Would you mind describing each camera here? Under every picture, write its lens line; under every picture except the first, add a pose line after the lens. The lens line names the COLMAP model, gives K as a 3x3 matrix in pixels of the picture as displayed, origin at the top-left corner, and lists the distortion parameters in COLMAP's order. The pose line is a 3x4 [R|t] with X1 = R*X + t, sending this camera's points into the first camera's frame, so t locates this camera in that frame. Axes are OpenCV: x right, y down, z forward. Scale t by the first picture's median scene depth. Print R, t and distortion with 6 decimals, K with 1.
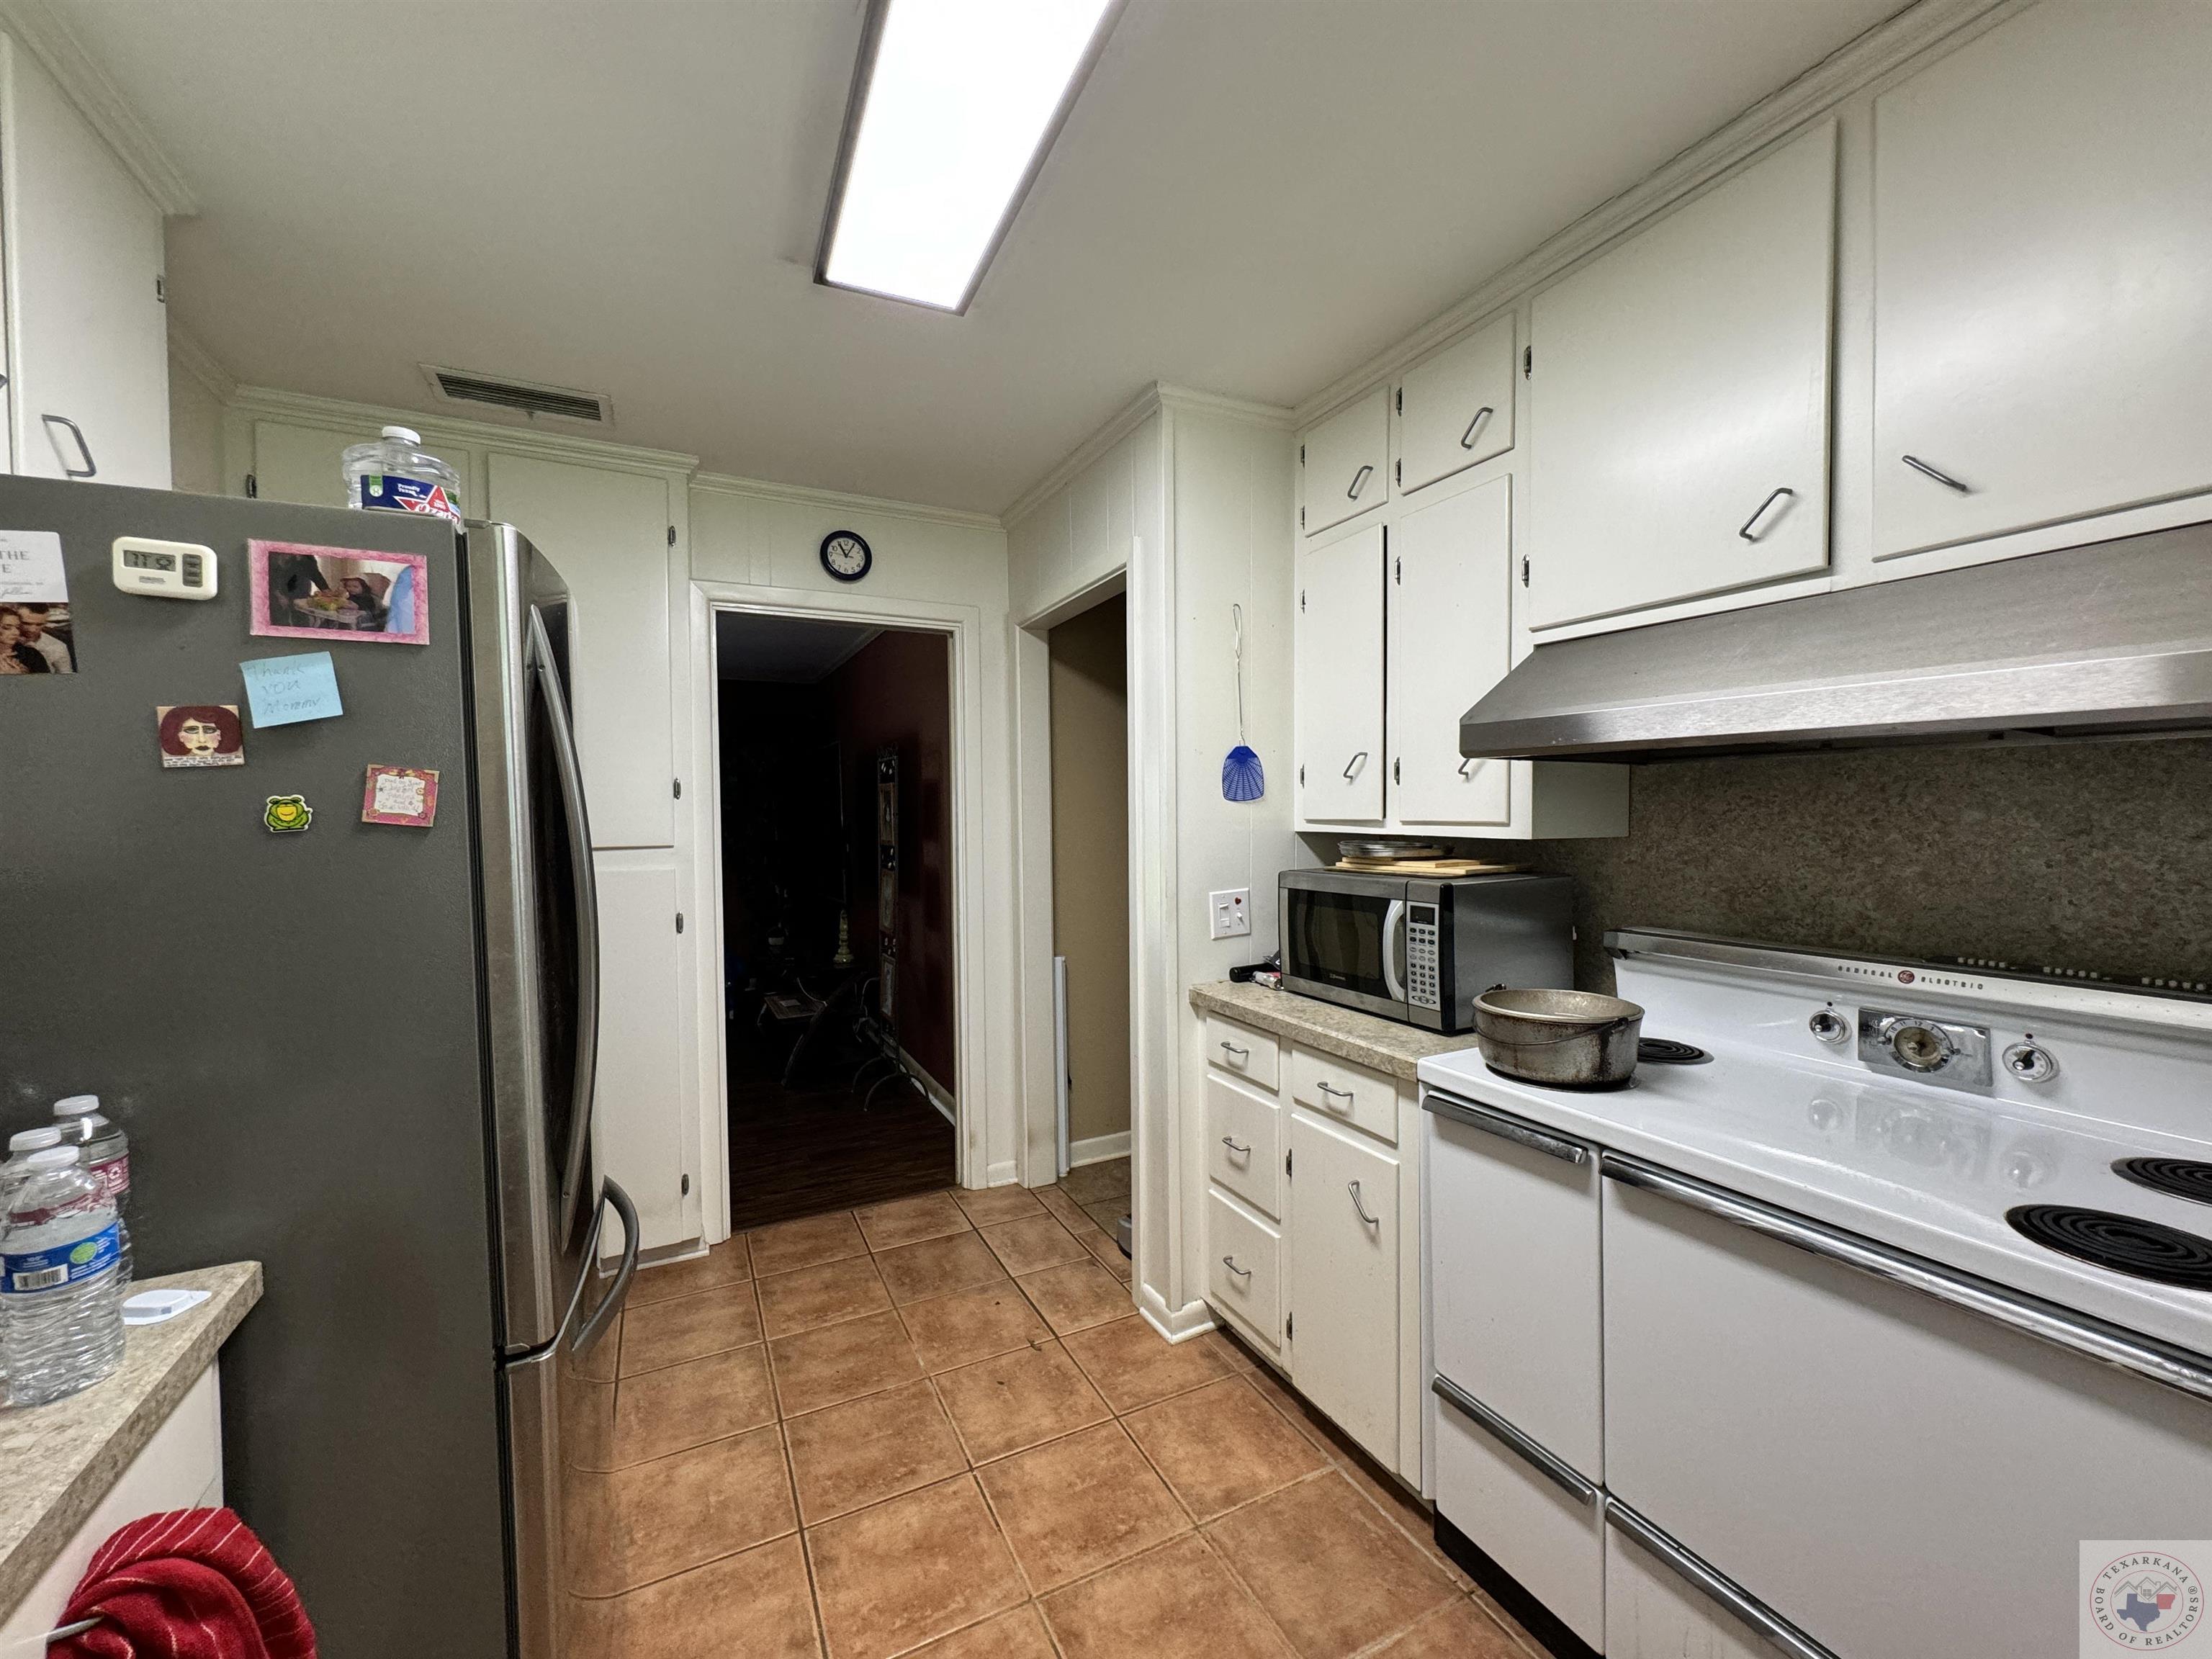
lens RADIAL K [[873.9, 0, 1106.0], [0, 873.9, 829.5], [0, 0, 1]] dist [-0.000242, -0.000068]
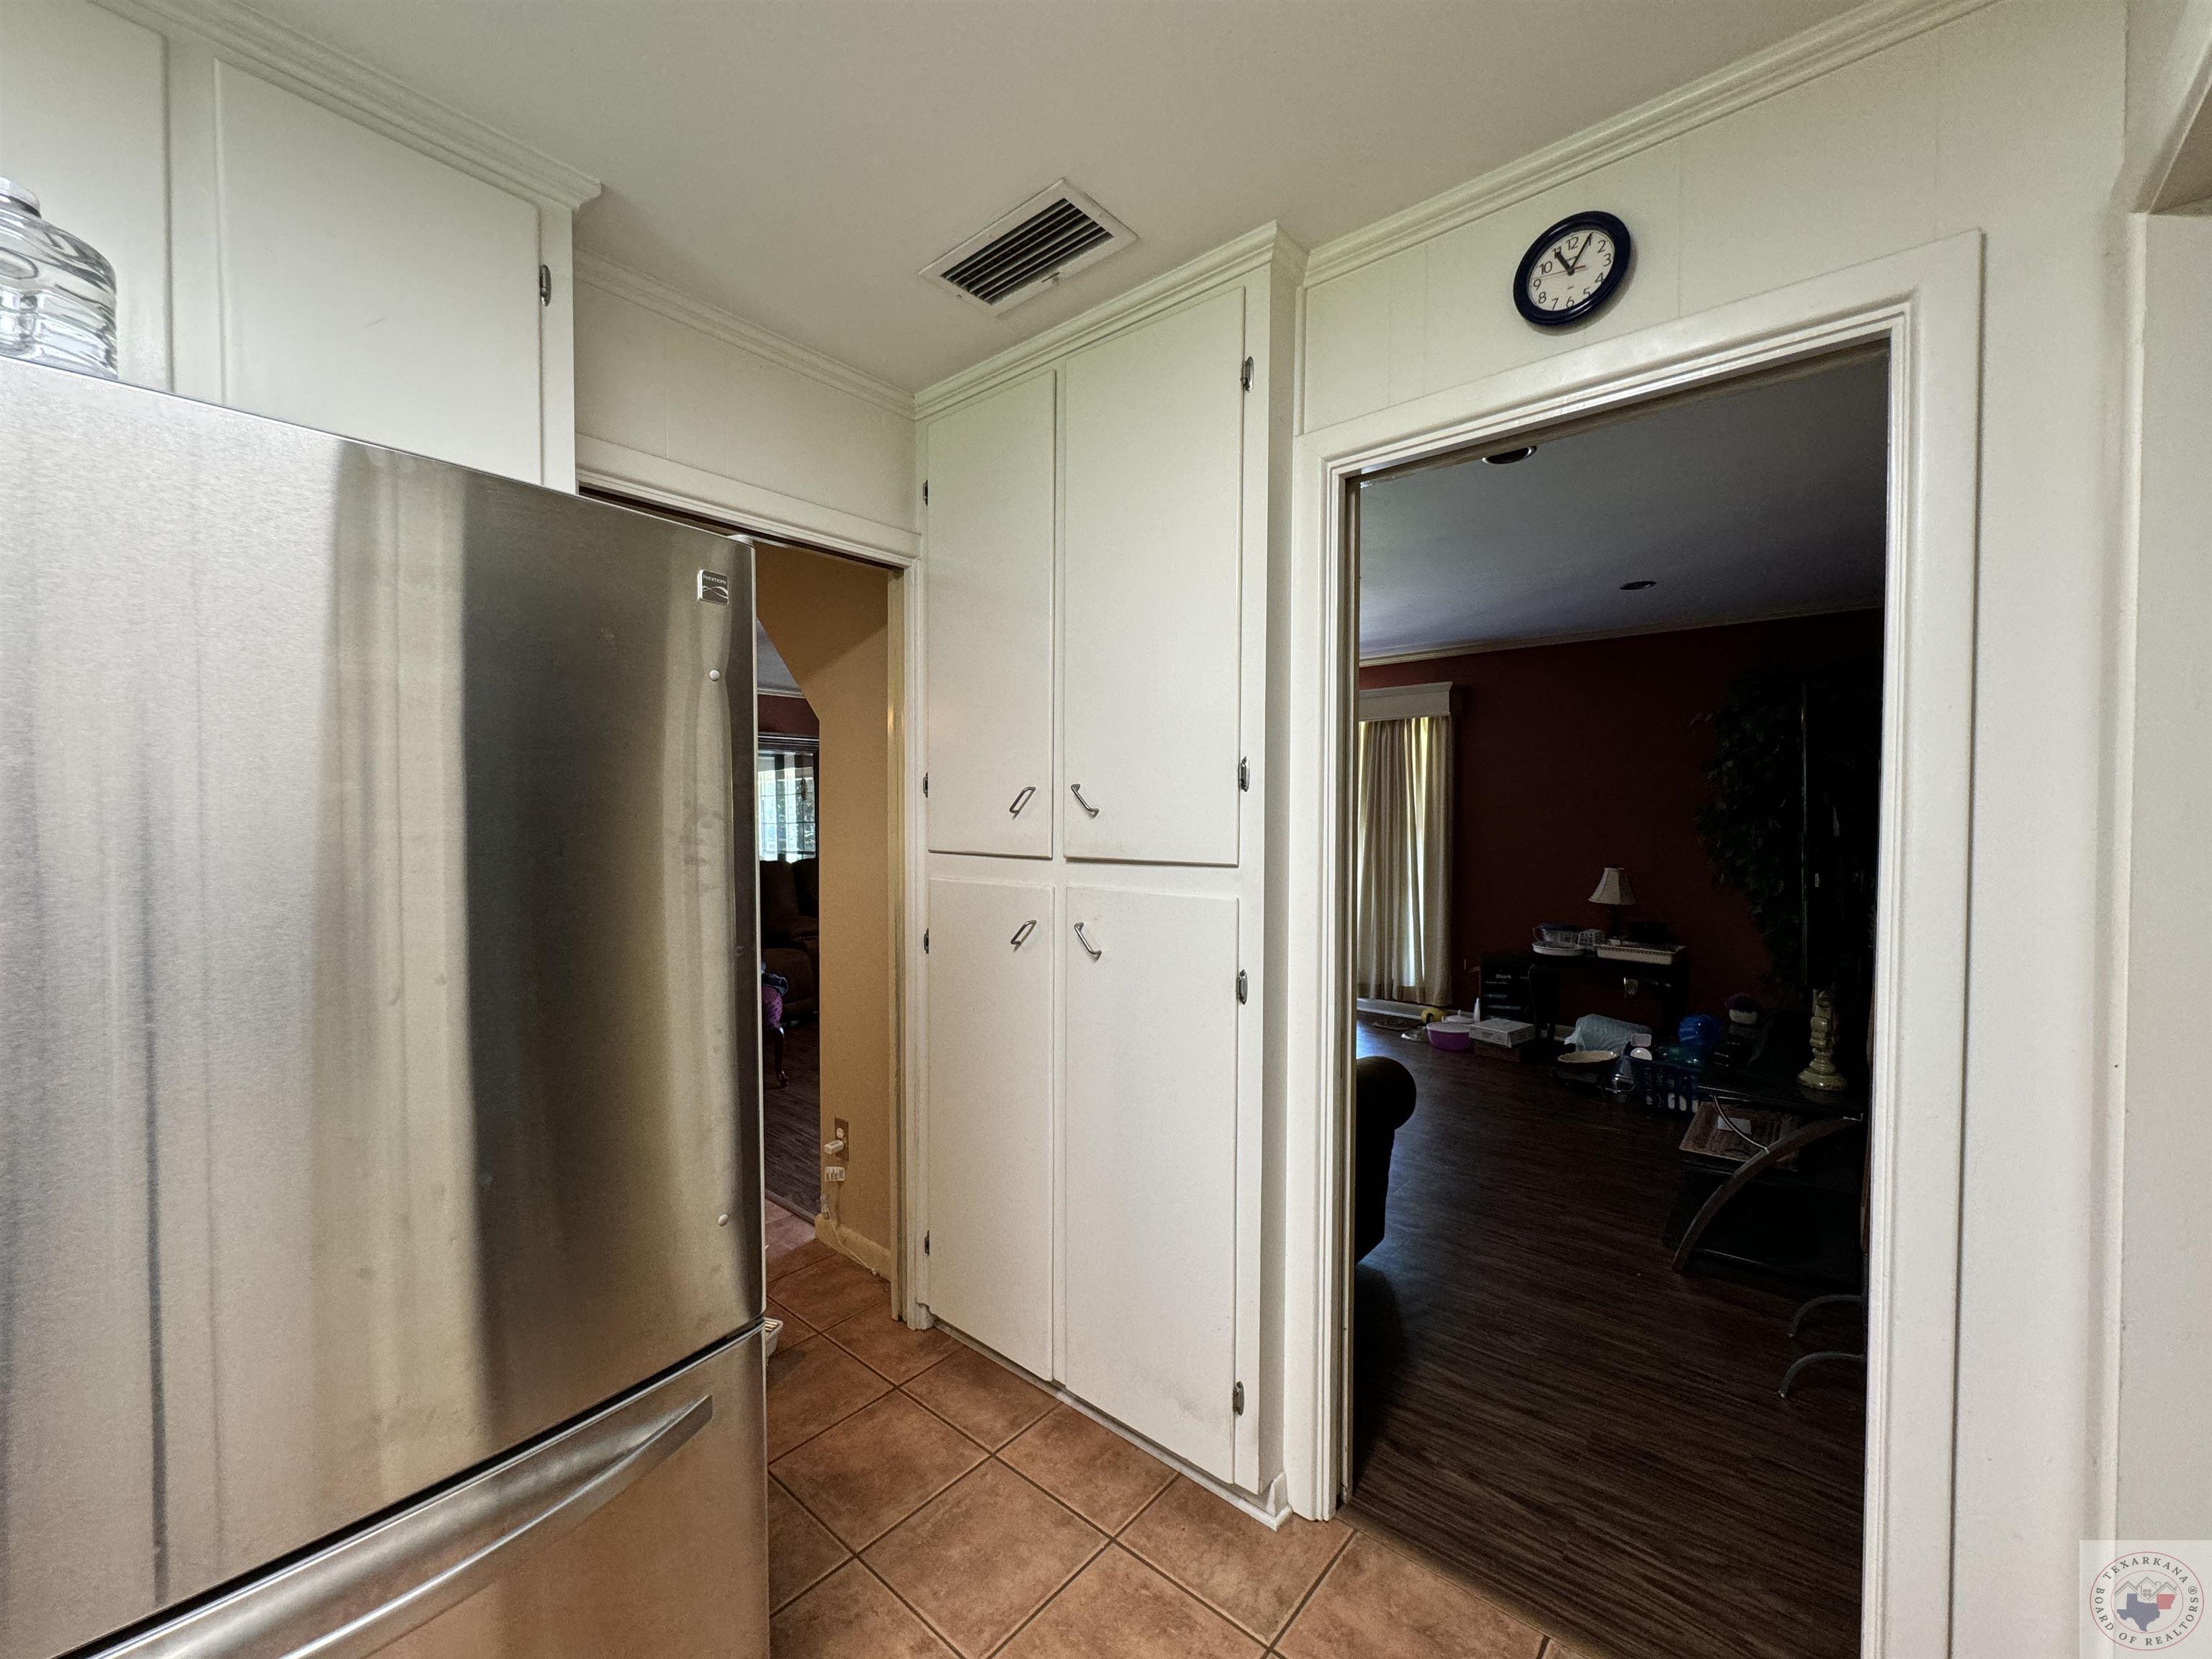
lens RADIAL K [[873.9, 0, 1106.0], [0, 873.9, 829.5], [0, 0, 1]] dist [-0.000242, -0.000068]
pose [[0.394198, 0.029302, -0.918559, 0.044899], [-0.031099, 0.999344, 0.018533, -0.013832], [0.918499, 0.021260, 0.394850, 0.590765]]
